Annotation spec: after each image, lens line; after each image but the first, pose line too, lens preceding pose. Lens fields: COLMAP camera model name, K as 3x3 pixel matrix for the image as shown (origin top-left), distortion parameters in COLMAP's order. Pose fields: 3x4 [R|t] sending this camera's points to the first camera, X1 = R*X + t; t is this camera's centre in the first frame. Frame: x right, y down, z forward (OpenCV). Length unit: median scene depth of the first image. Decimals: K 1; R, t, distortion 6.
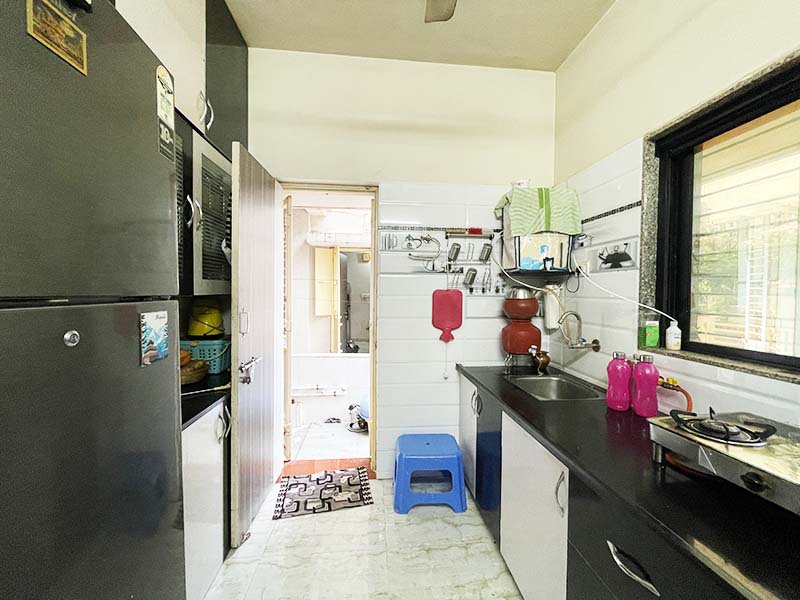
lens RADIAL K [[323.3, 0, 400.8], [0, 323.3, 299.8], [0, 0, 1]] dist [-0.002539, 0.000383]
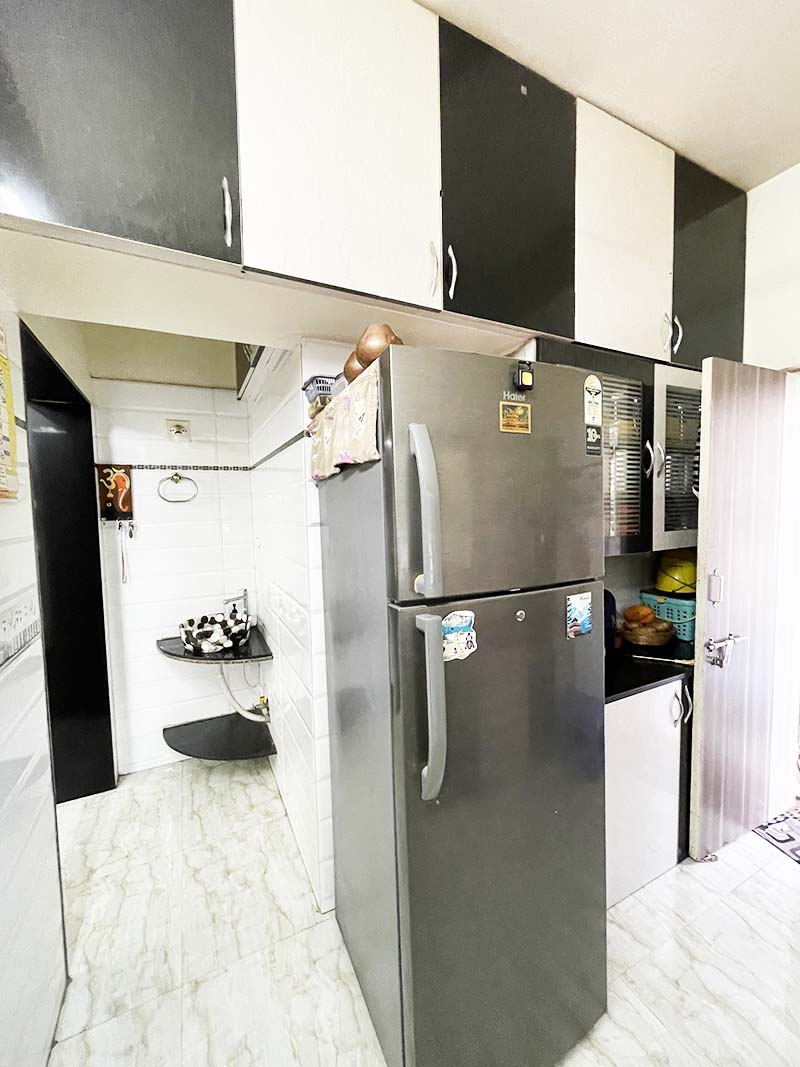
lens RADIAL K [[431.1, 0, 400.0], [0, 431.1, 533.5], [0, 0, 1]] dist [-0.002539, 0.000383]
pose [[0.365449, 0.038998, -0.930014, 0.220114], [0.004350, 0.999040, 0.043602, -0.122882], [0.930821, -0.019980, 0.364928, -0.088427]]
